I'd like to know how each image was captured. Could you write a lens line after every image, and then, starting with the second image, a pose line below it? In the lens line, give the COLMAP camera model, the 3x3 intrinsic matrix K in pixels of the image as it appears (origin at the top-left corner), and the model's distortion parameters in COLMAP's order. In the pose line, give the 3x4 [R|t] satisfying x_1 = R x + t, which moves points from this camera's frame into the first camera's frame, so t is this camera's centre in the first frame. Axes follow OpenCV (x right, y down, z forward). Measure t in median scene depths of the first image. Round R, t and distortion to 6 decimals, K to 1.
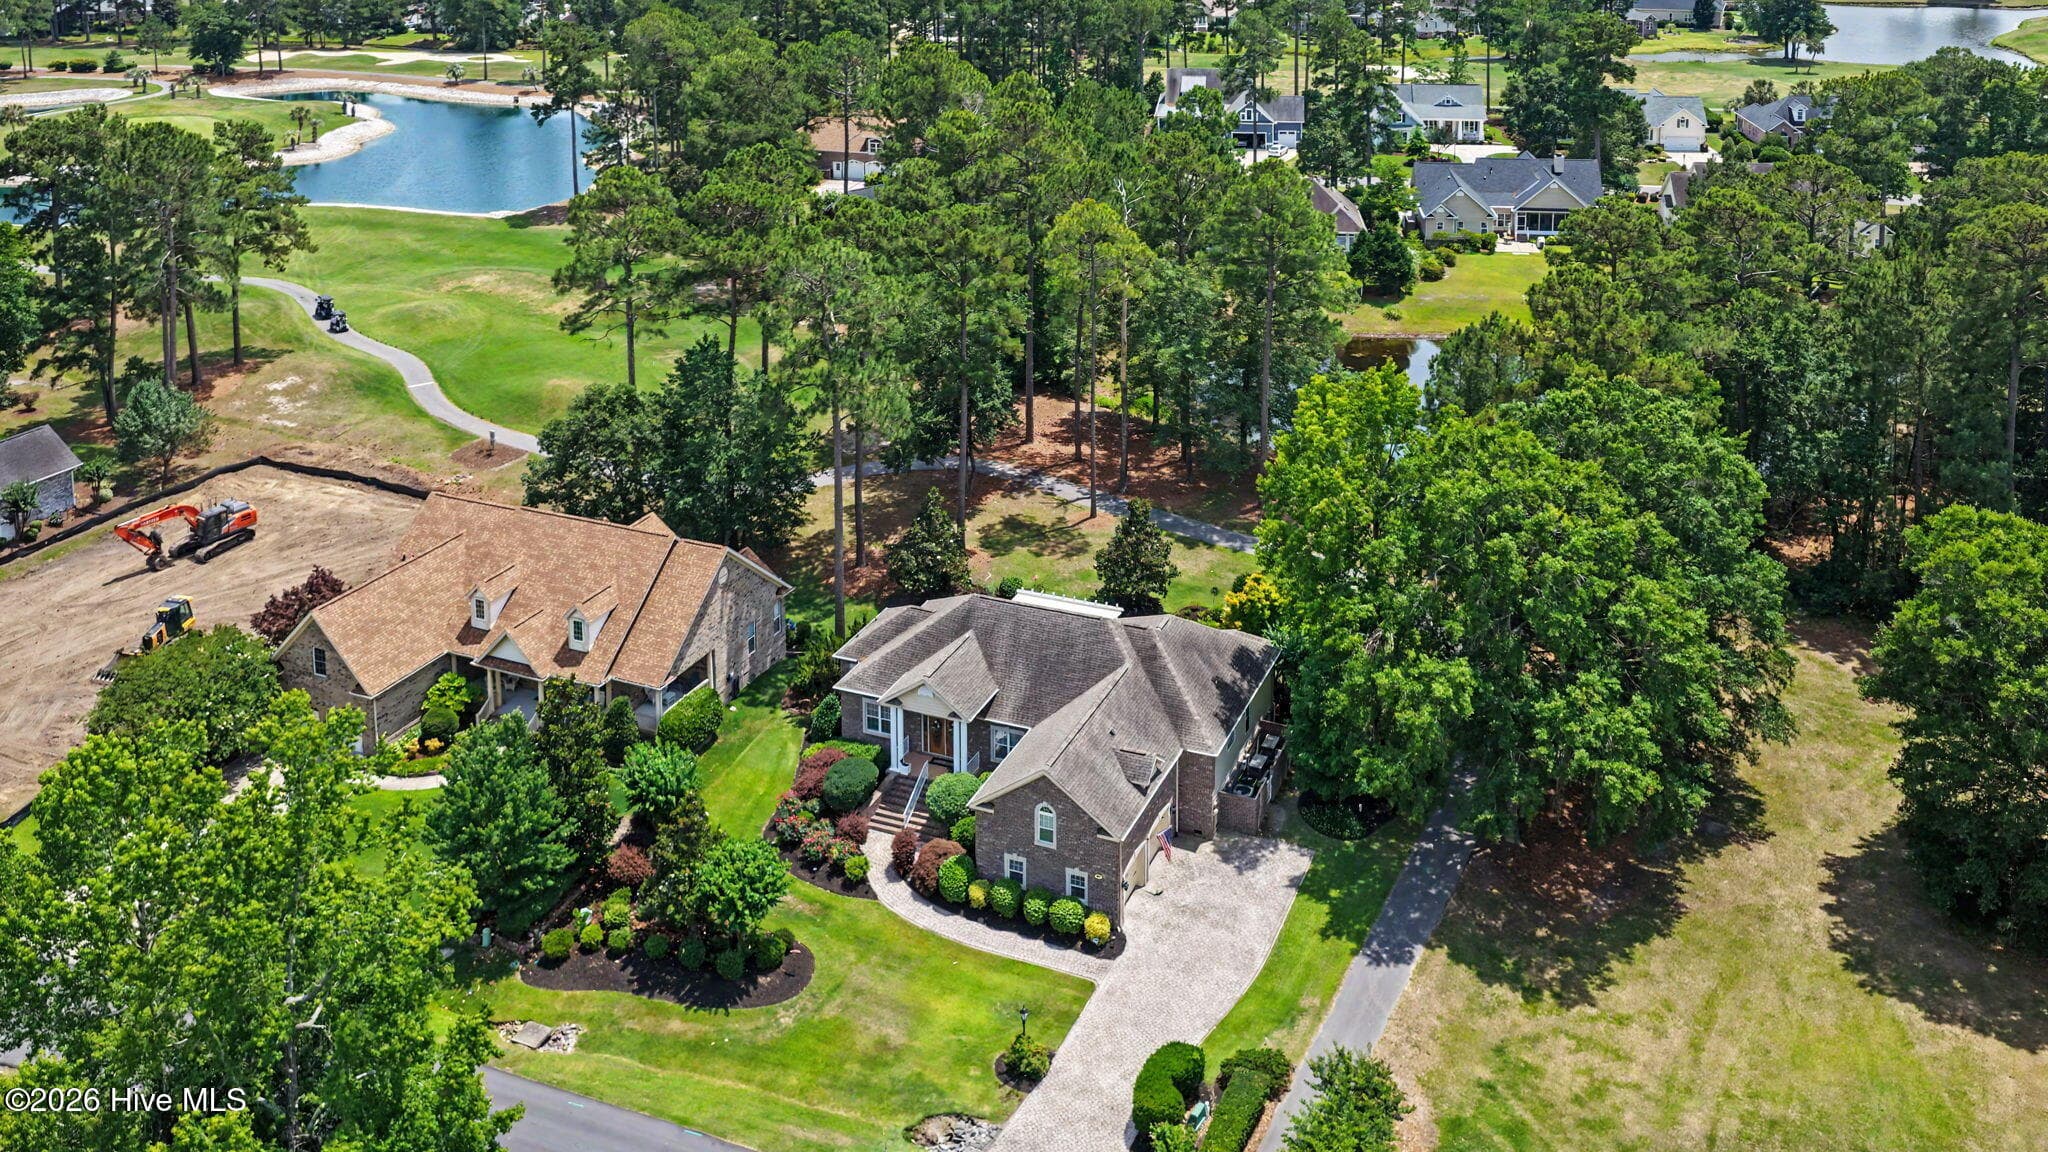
lens RADIAL K [[1780.1, 0, 1028.2], [0, 1780.1, 89.7], [0, 0, 1]] dist [-0.003831, 0.002969]
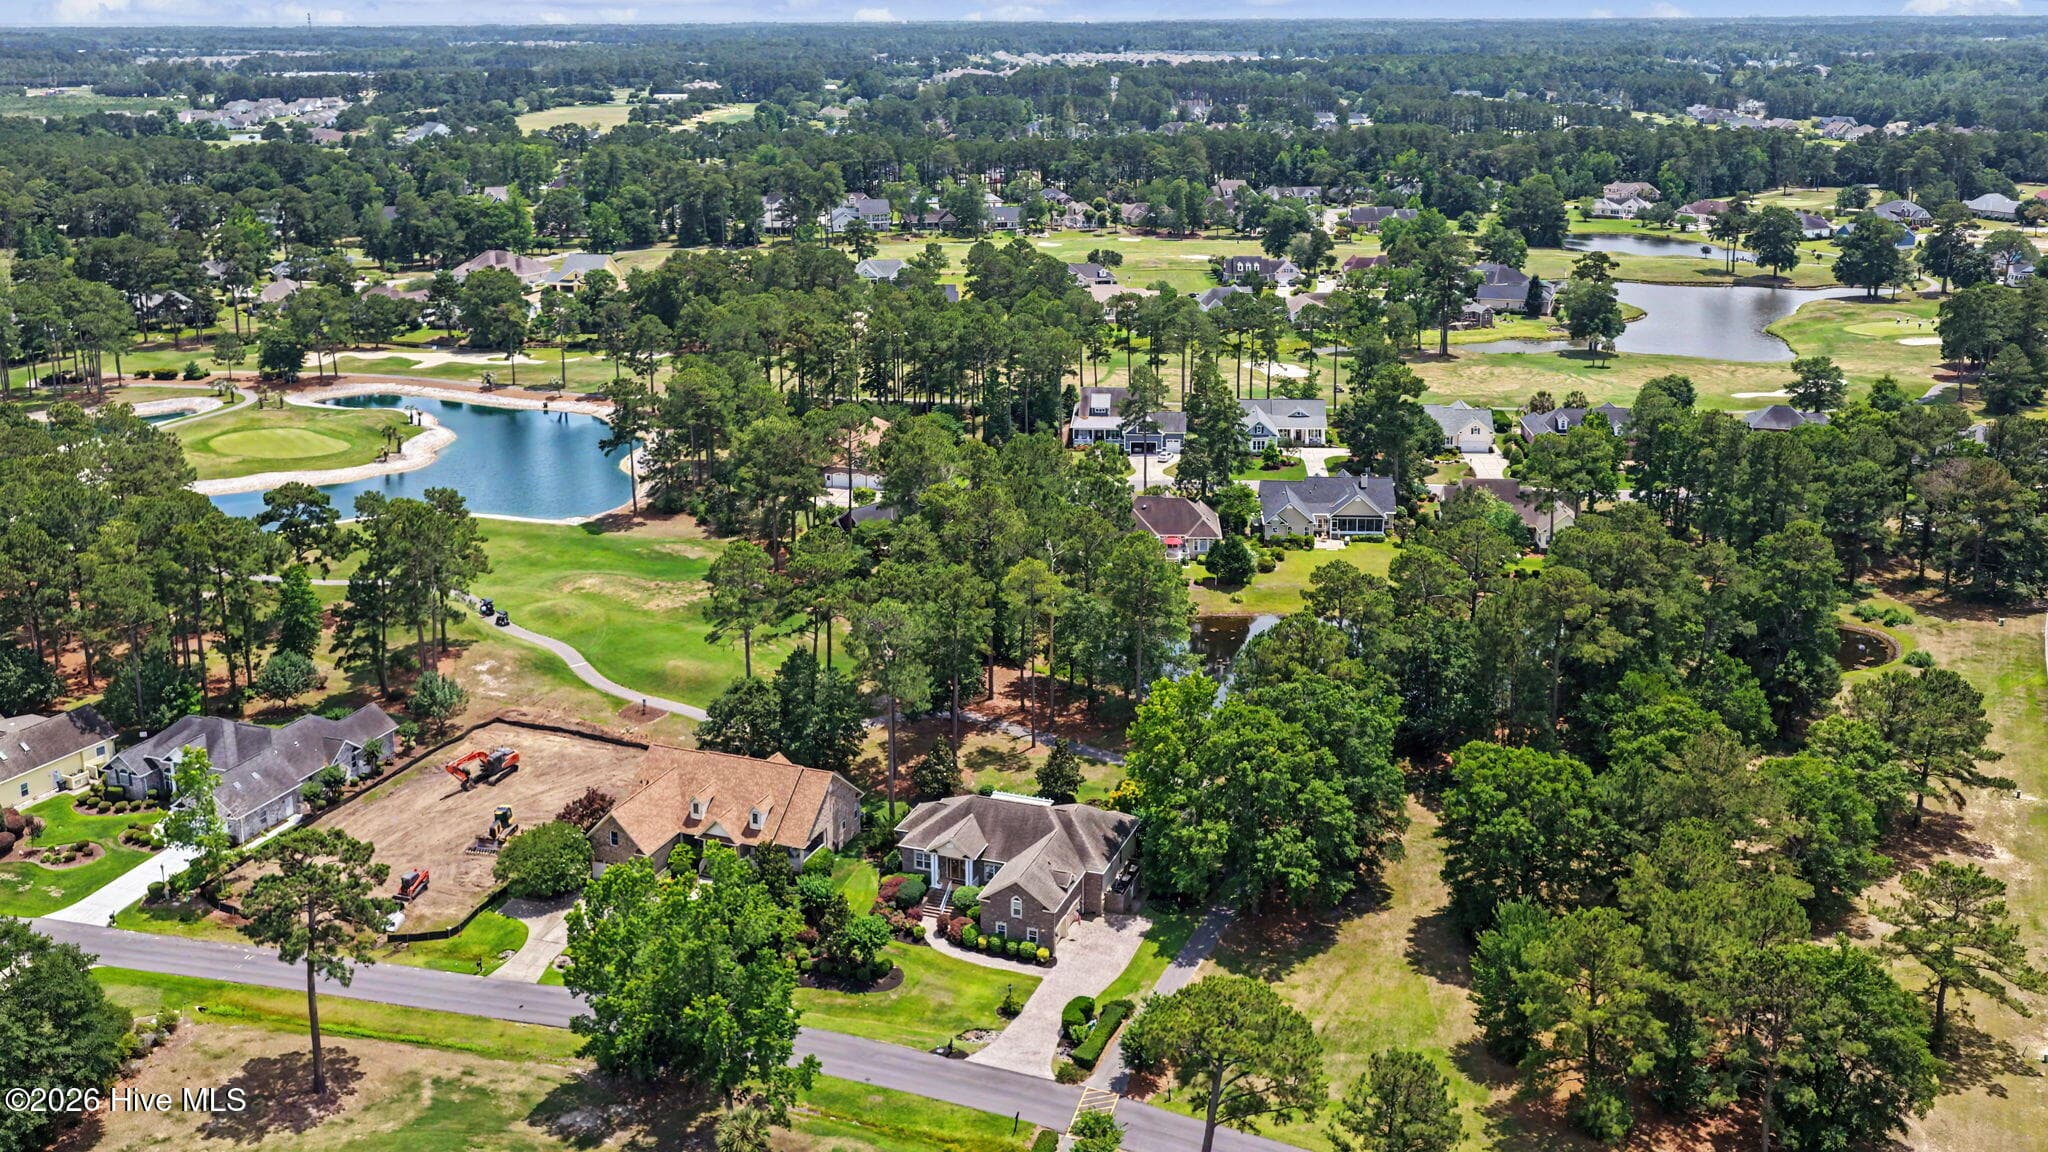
lens RADIAL K [[1695.2, 0, 1024.0], [0, 1695.2, 576.0], [0, 0, 1]] dist [-0.004520, 0.017475]
pose [[0.999017, -0.014877, 0.041753, -0.045968], [0.008423, 0.988543, 0.150703, -0.197426], [-0.043517, -0.150204, 0.987697, -0.677005]]
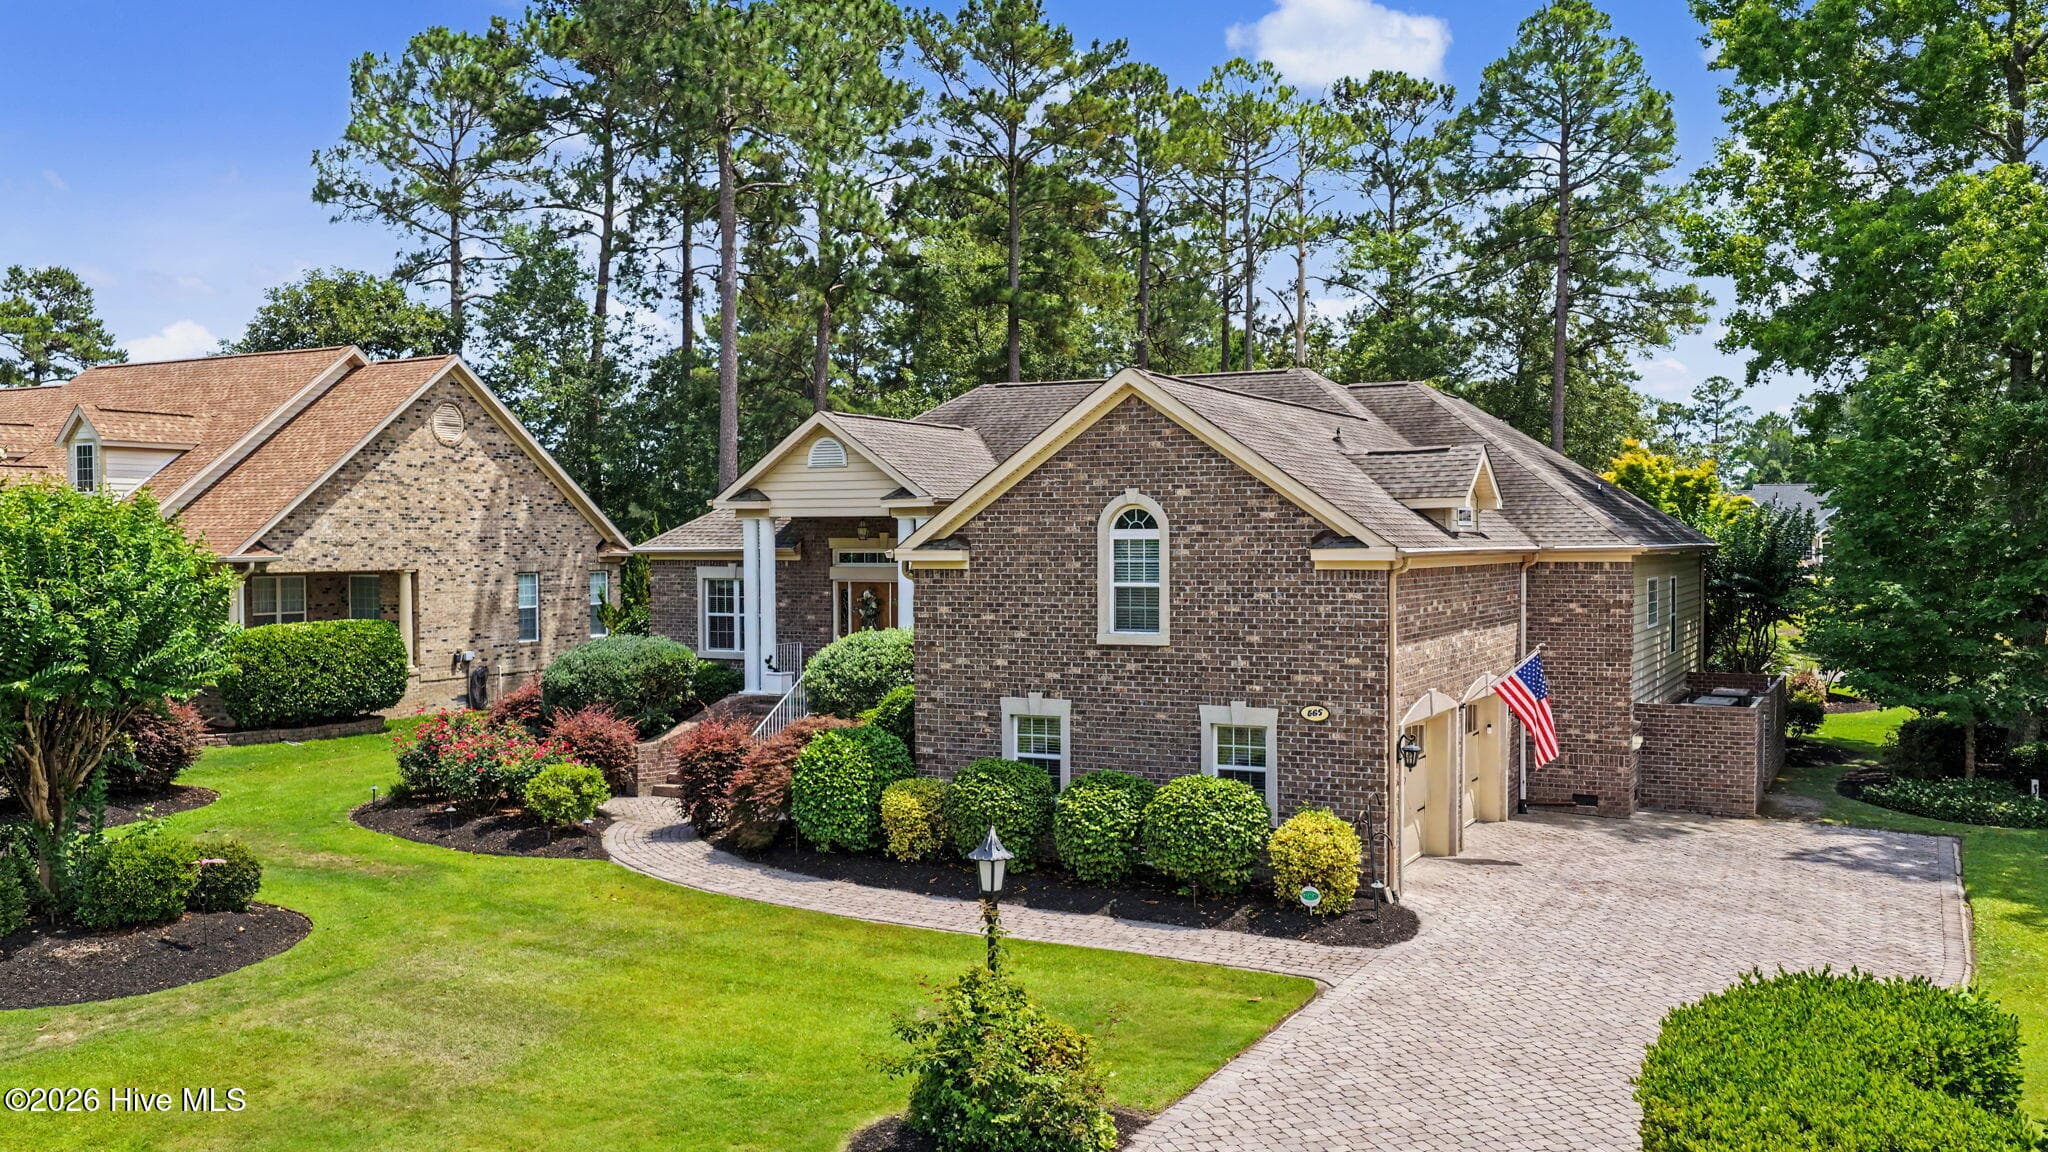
lens RADIAL K [[1695.2, 0, 1024.0], [0, 1695.2, 576.0], [0, 0, 1]] dist [-0.004520, 0.017475]
pose [[0.998046, 0.008549, -0.061889, 0.007433], [-0.016124, 0.992282, -0.122946, 0.373752], [0.060360, 0.123704, 0.990482, 0.589474]]
